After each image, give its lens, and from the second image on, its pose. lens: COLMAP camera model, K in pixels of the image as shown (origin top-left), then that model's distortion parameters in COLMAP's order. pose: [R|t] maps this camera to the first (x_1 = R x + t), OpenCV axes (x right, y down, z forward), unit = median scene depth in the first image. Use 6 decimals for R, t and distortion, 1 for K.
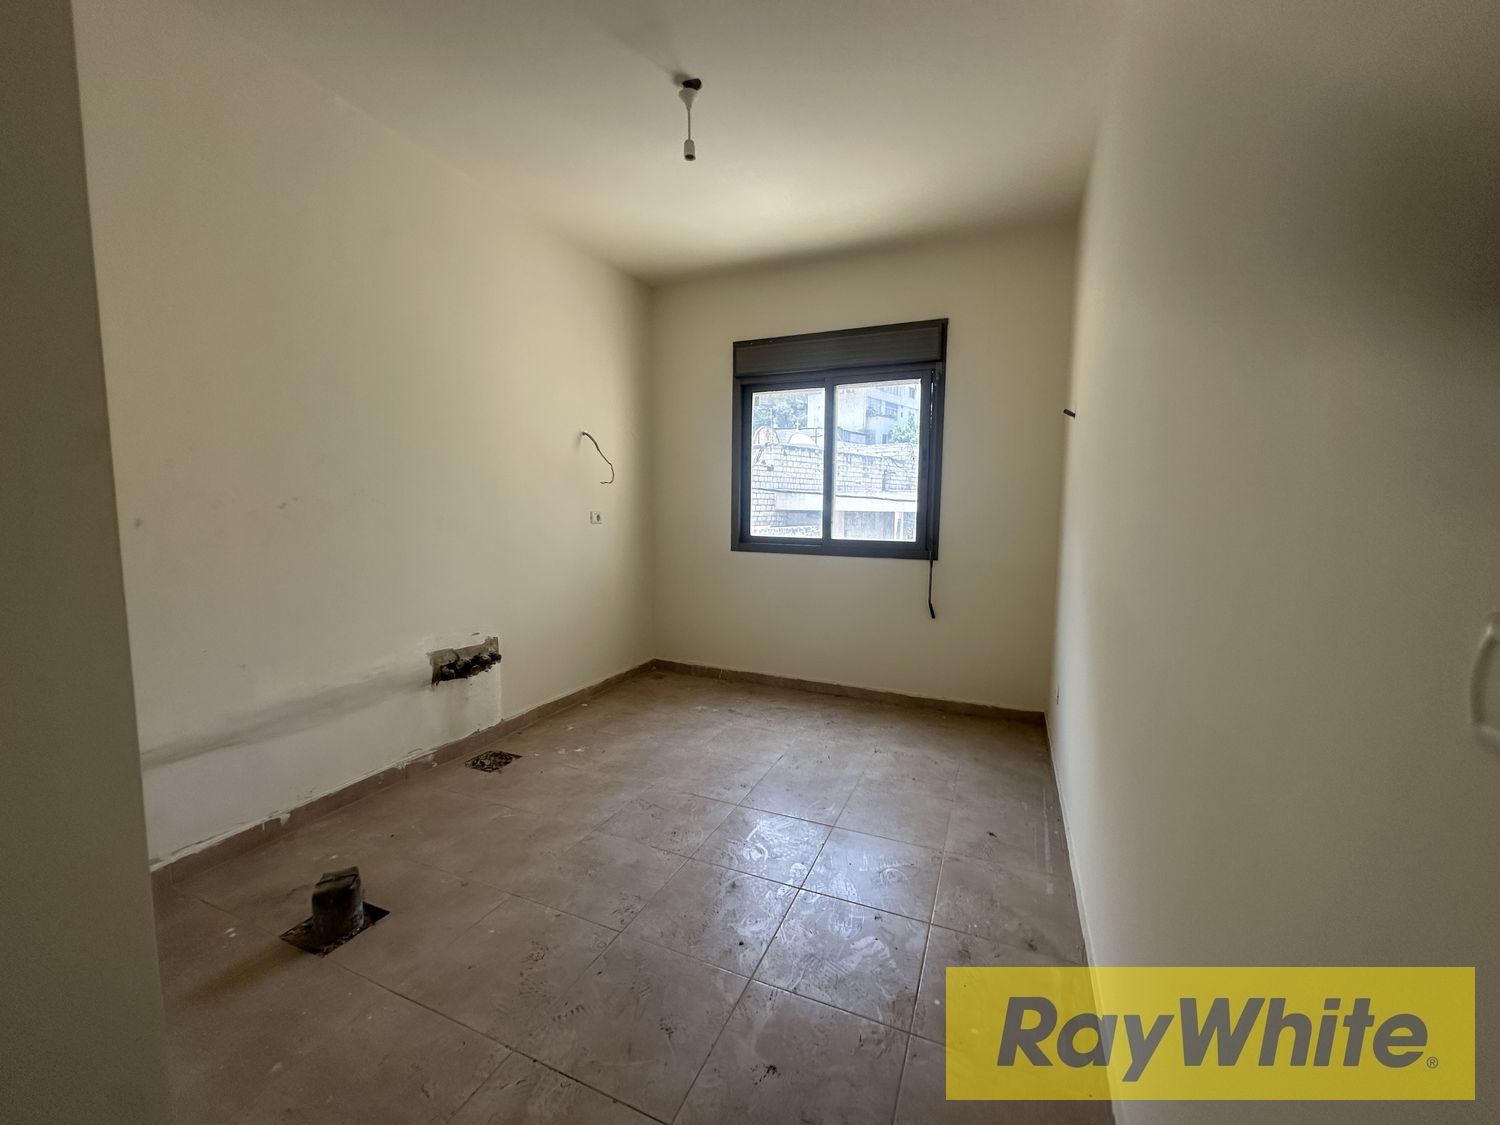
lens RADIAL K [[599.9, 0, 750.7], [0, 599.9, 560.2], [0, 0, 1]] dist [0.003828, 0.000312]
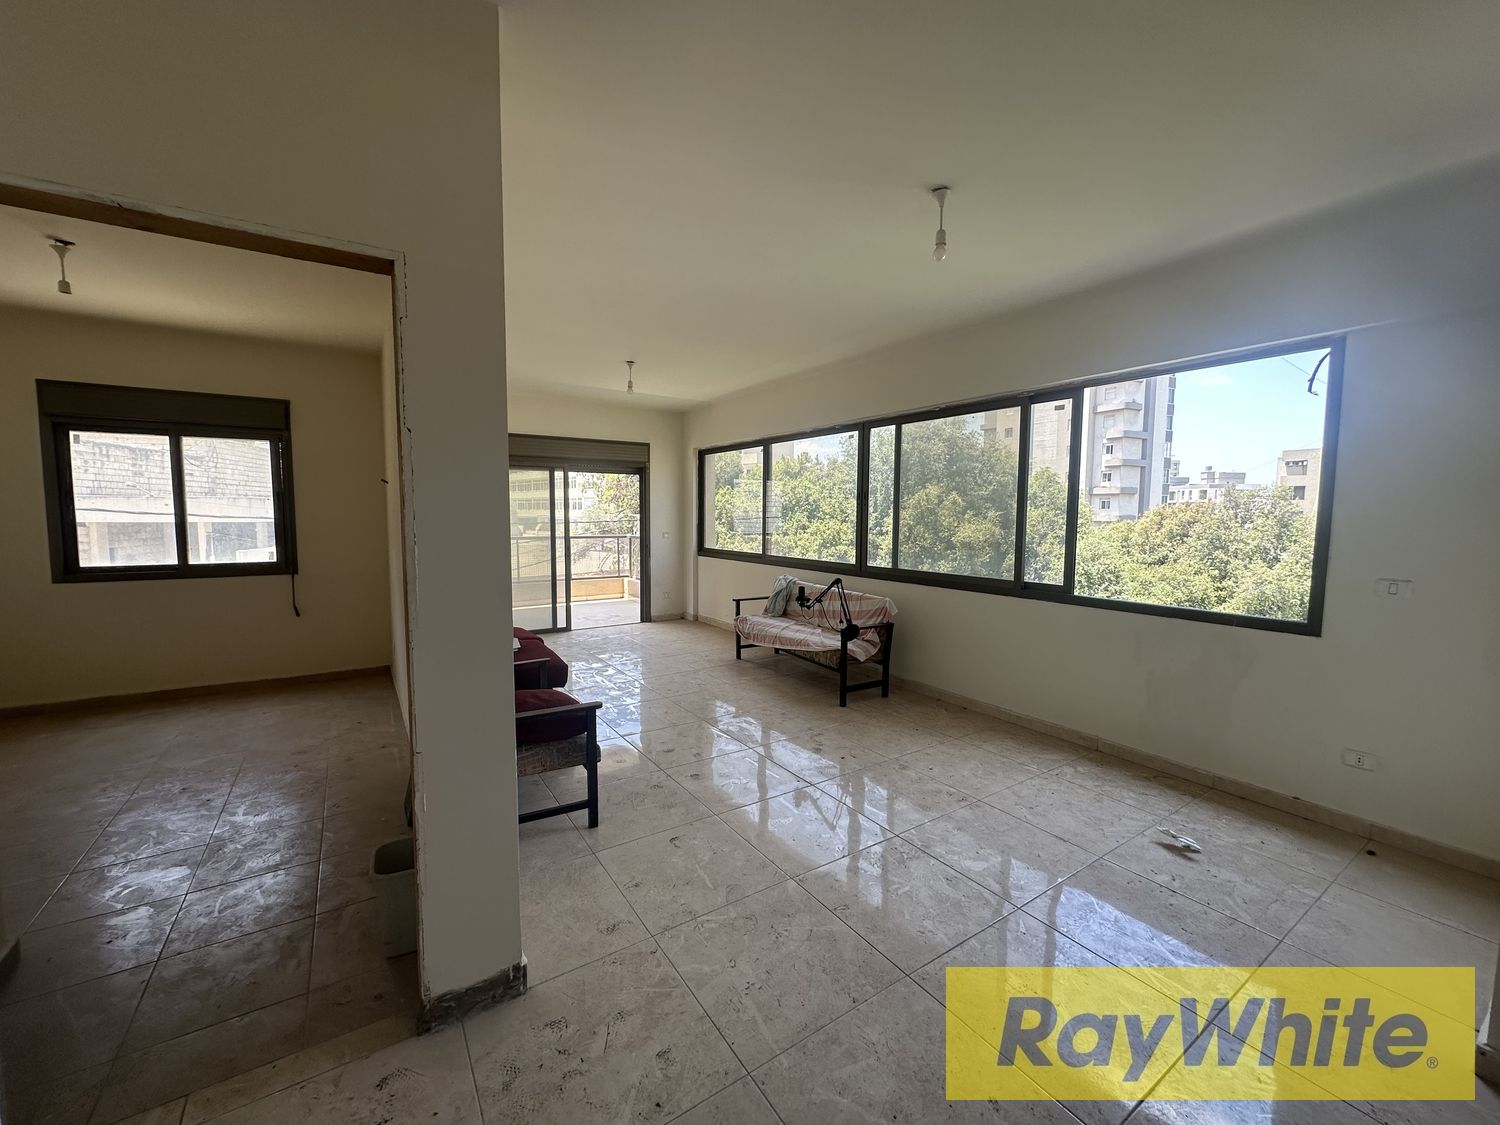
lens RADIAL K [[599.9, 0, 751.9], [0, 599.9, 559.1], [0, 0, 1]] dist [0.003828, 0.000312]
pose [[0.546143, -0.070260, 0.834740, -0.264595], [0.075600, 0.996544, 0.034417, -0.001961], [-0.834274, 0.044309, 0.549567, -0.616531]]
